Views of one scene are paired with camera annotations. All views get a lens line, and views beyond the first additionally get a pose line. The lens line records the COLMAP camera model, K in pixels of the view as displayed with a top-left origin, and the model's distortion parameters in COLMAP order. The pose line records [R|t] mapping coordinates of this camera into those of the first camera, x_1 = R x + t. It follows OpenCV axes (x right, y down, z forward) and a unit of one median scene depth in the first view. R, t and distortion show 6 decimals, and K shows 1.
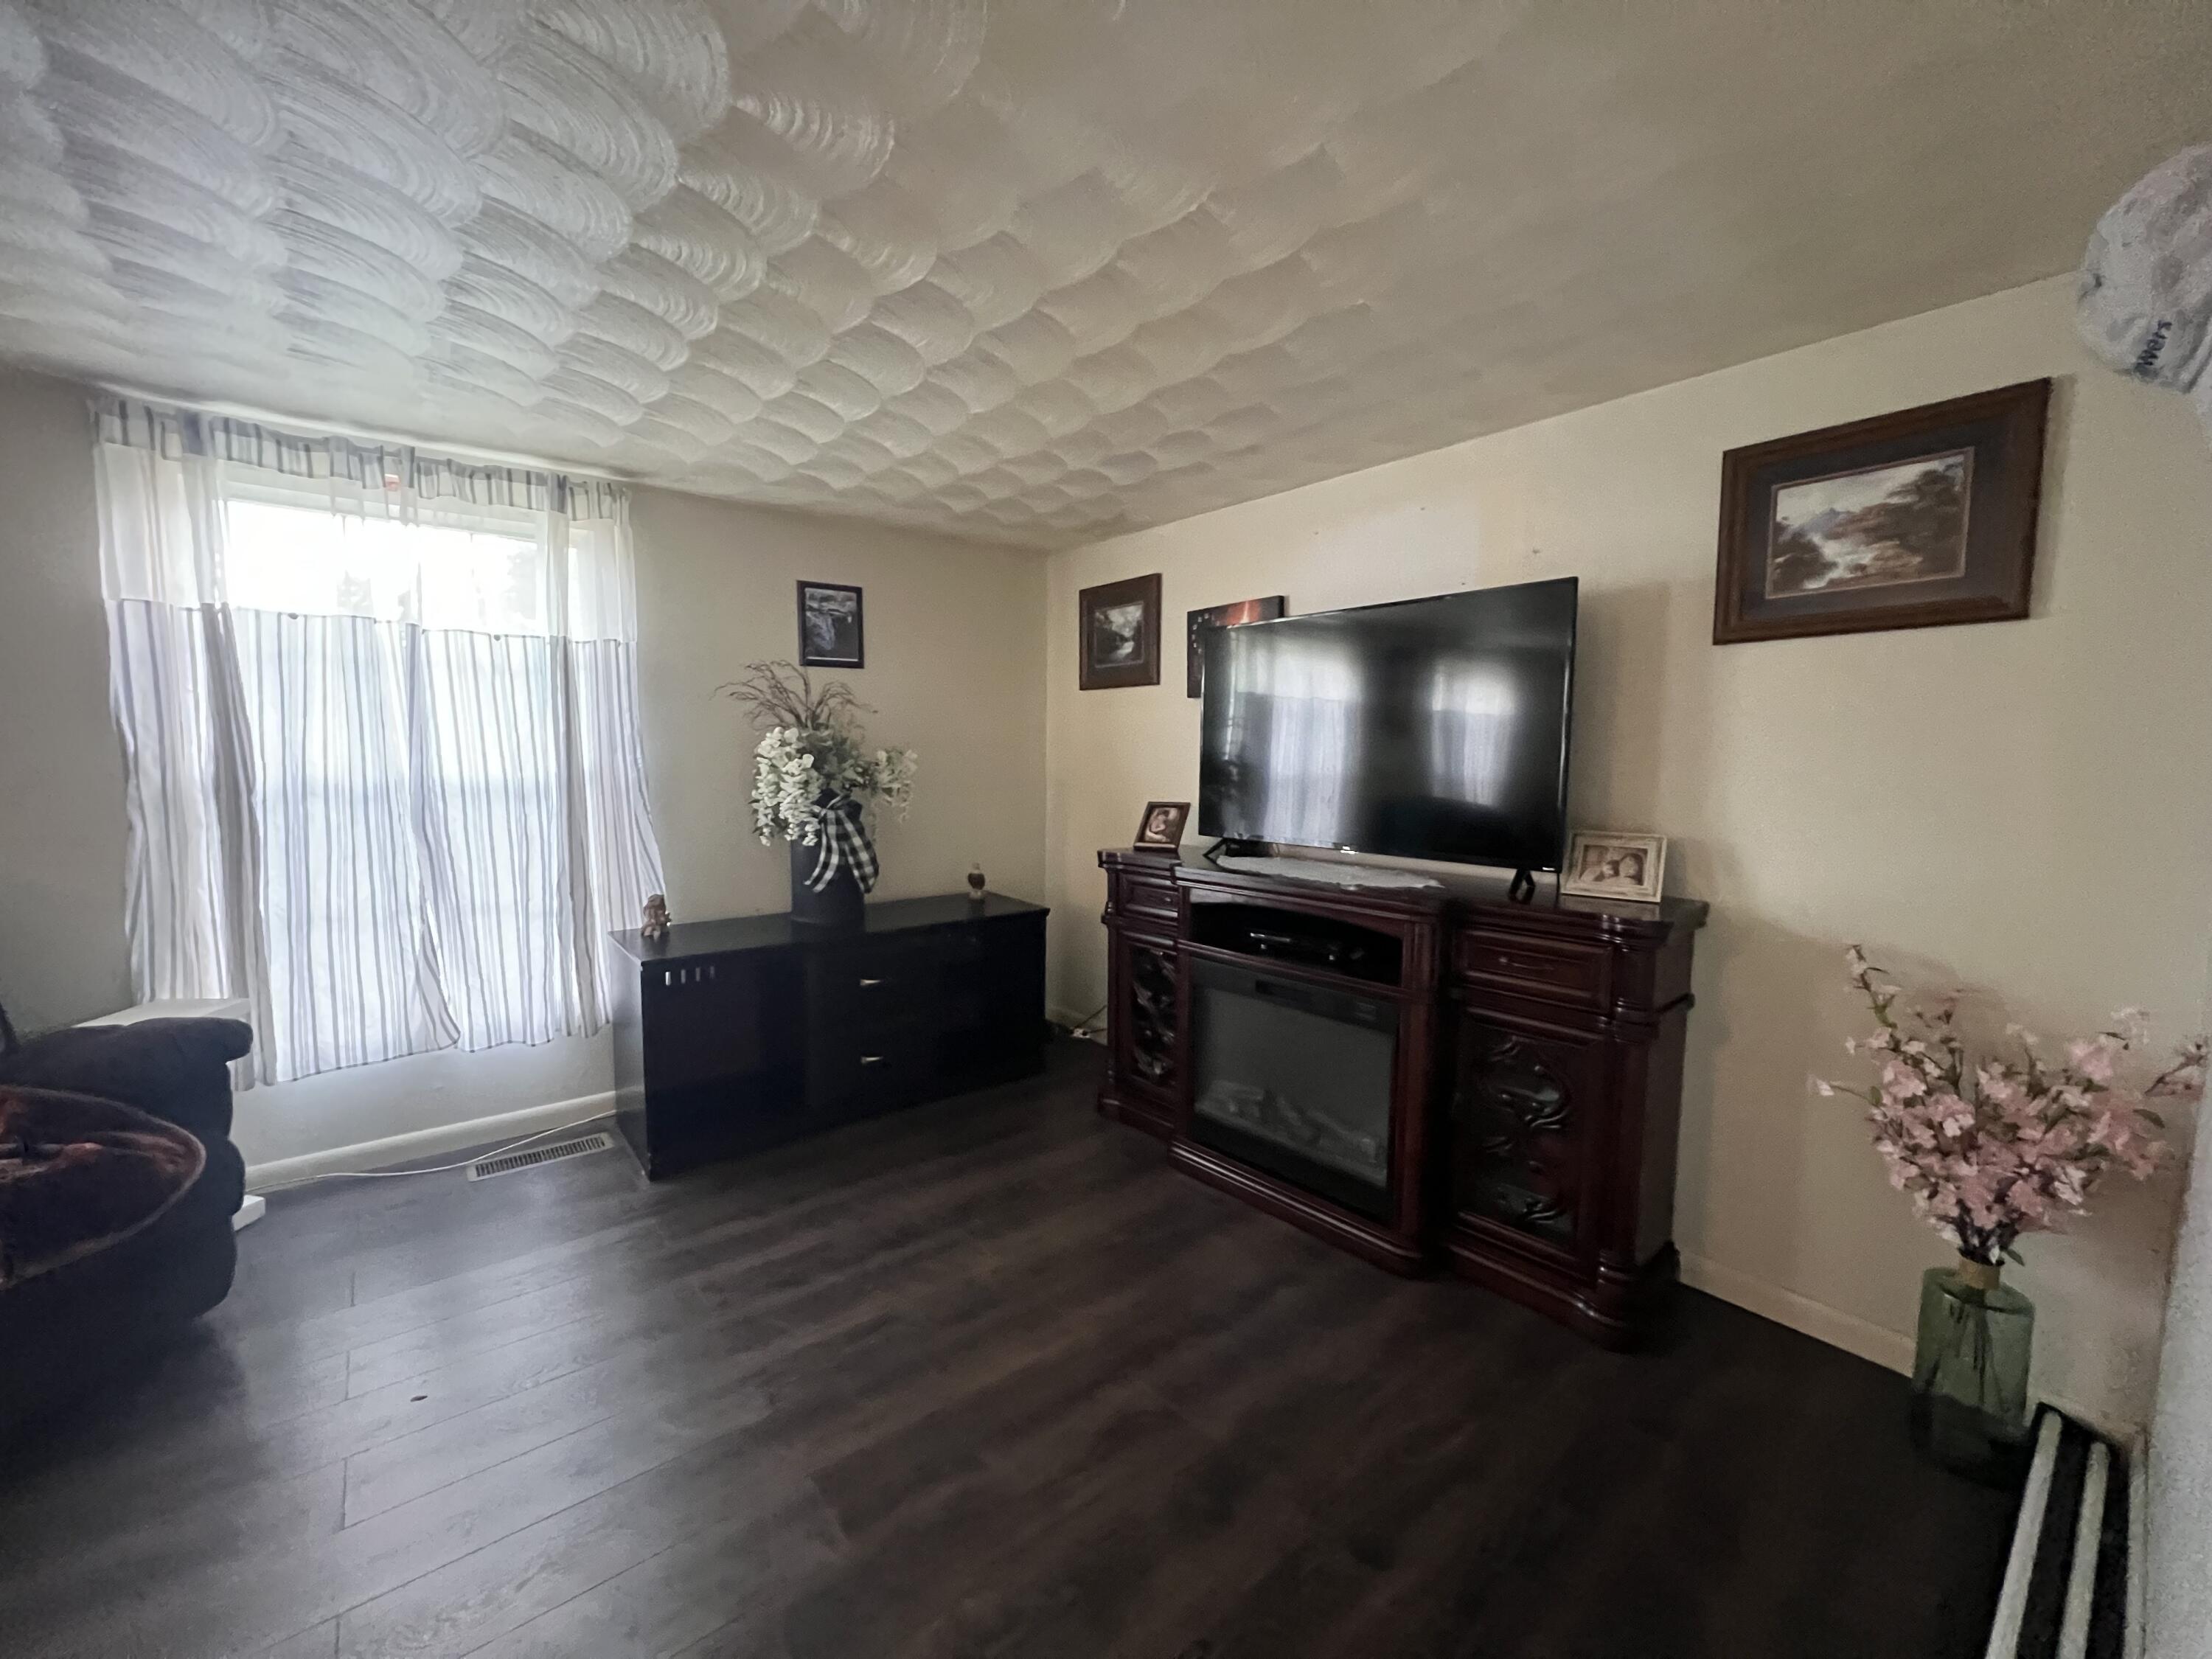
lens RADIAL K [[881.0, 0, 1107.3], [0, 881.0, 825.8], [0, 0, 1]] dist [-0.002226, 0.001550]
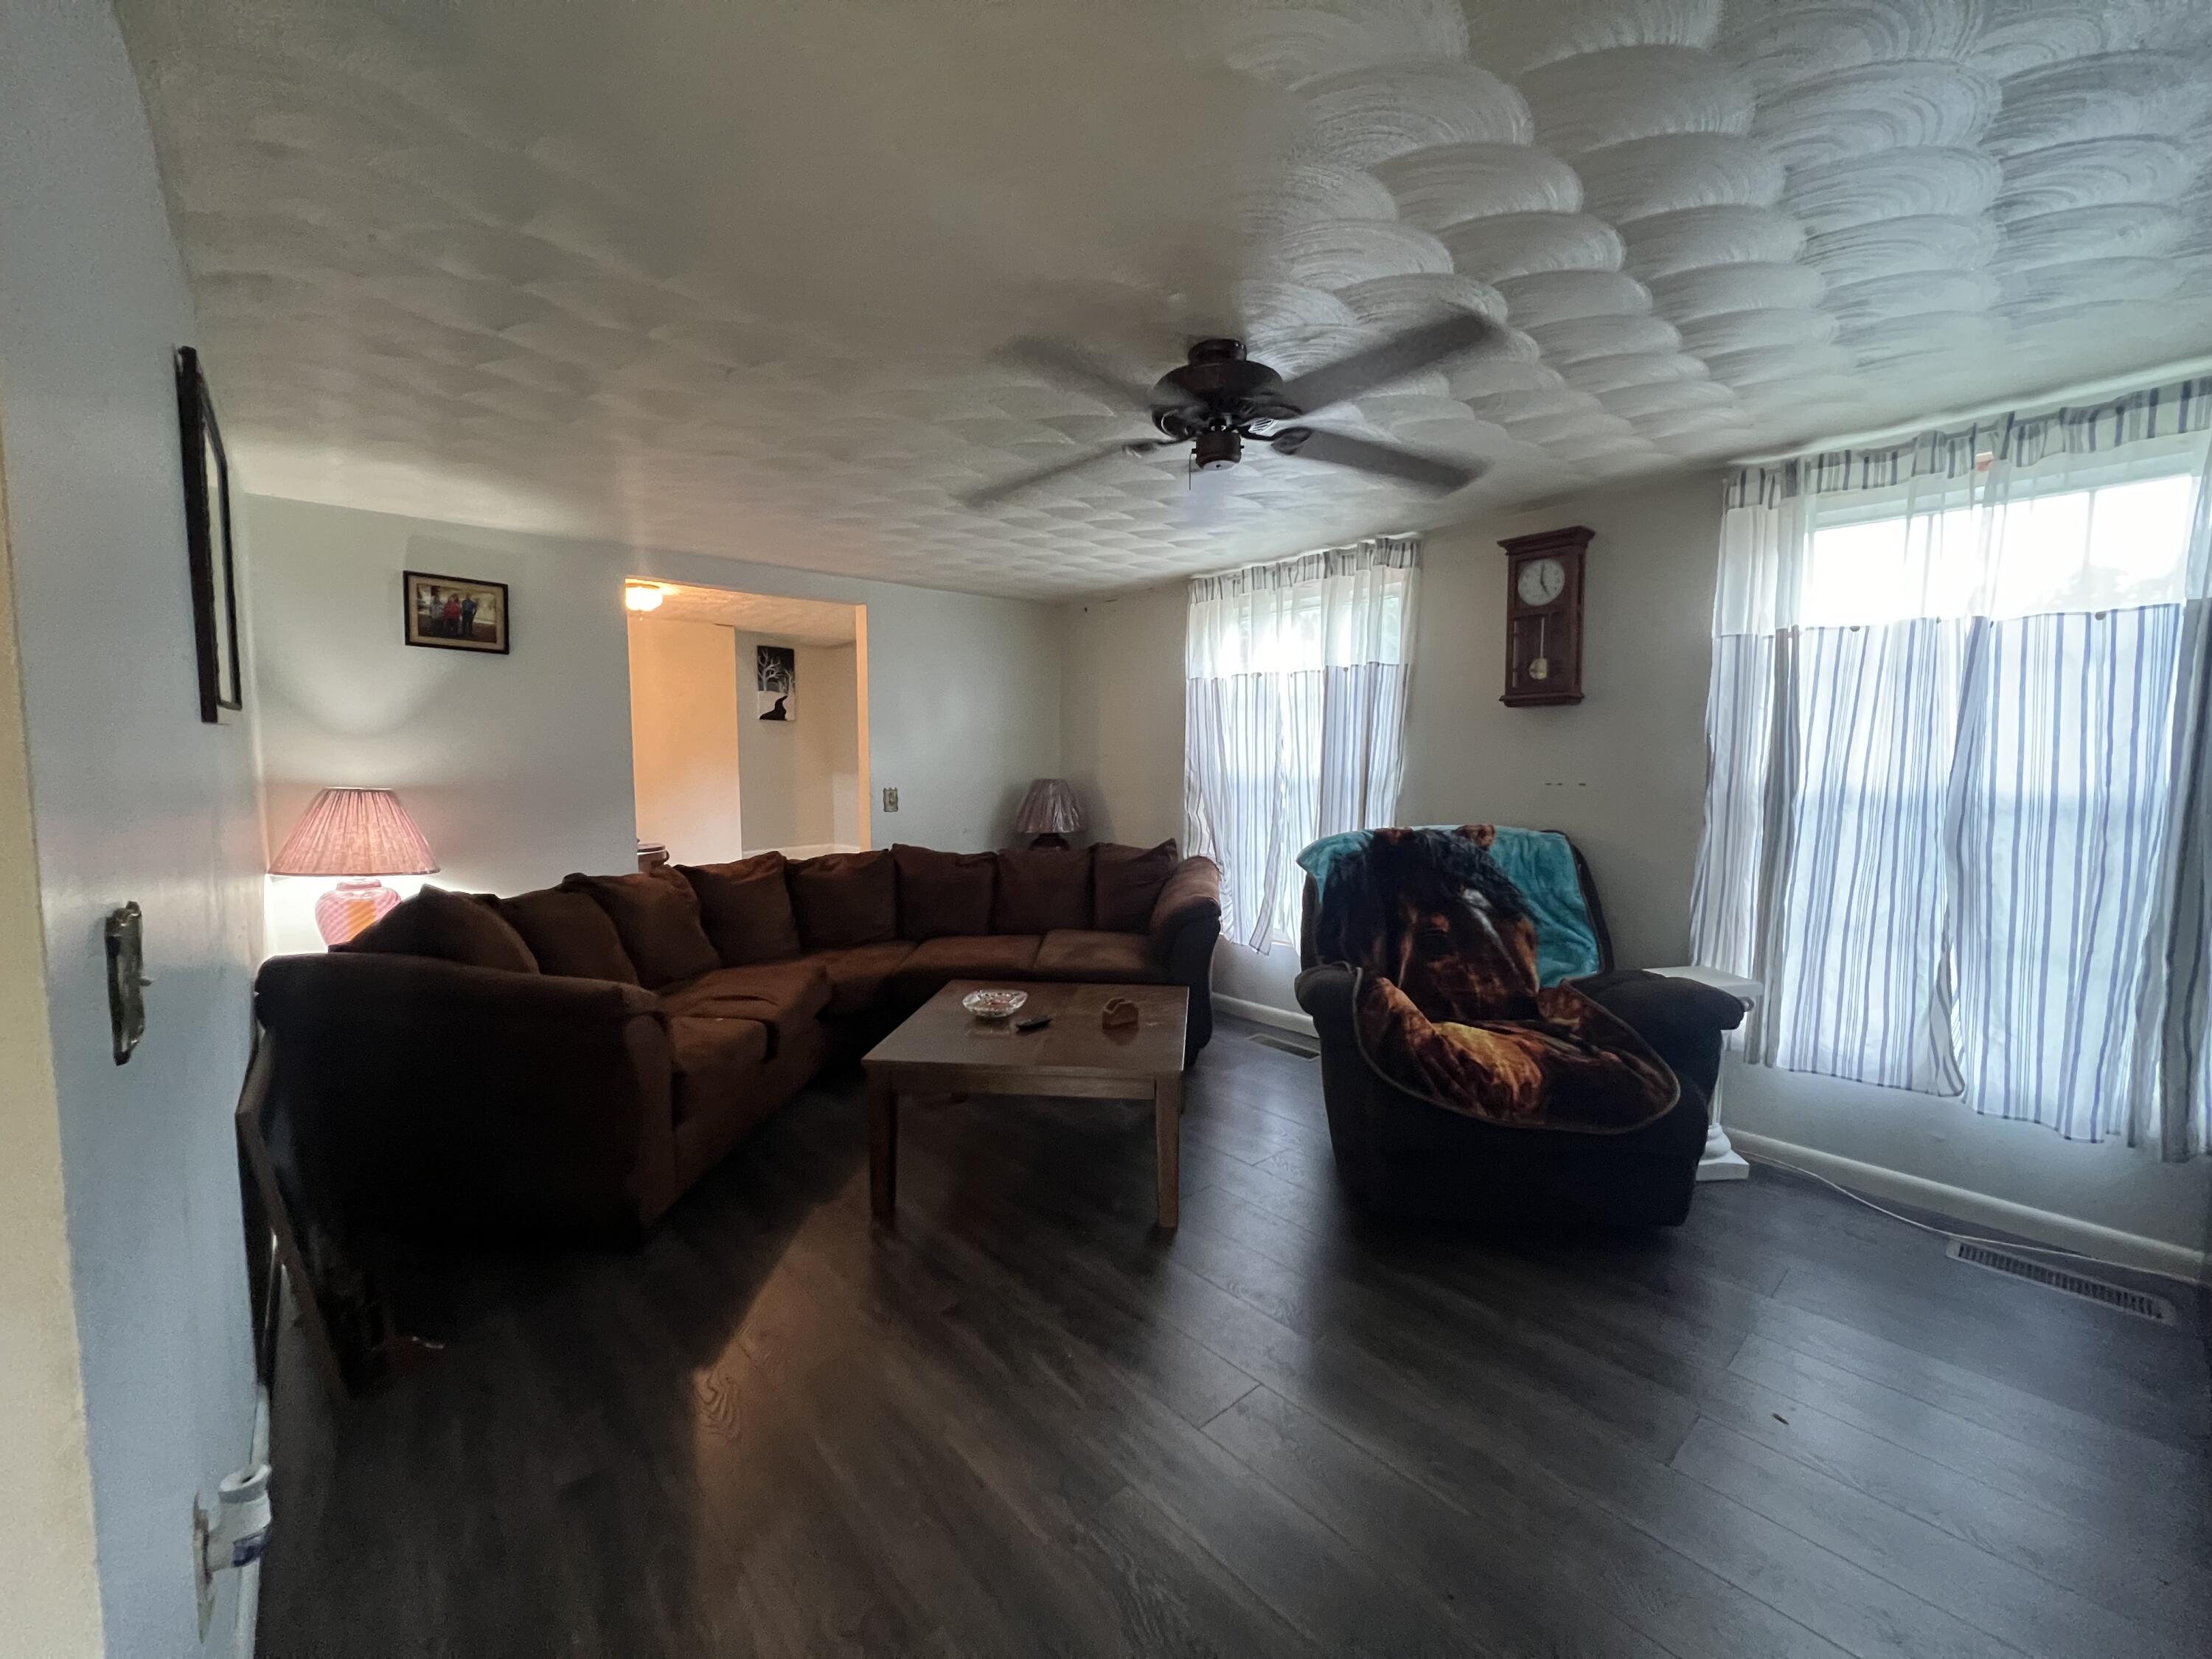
lens RADIAL K [[881.0, 0, 1102.6], [0, 881.0, 829.2], [0, 0, 1]] dist [-0.002226, 0.001550]
pose [[0.047057, 0.072687, -0.996244, 0.070888], [-0.087282, 0.993833, 0.068388, -0.000047], [0.995072, 0.083736, 0.053111, 0.095103]]
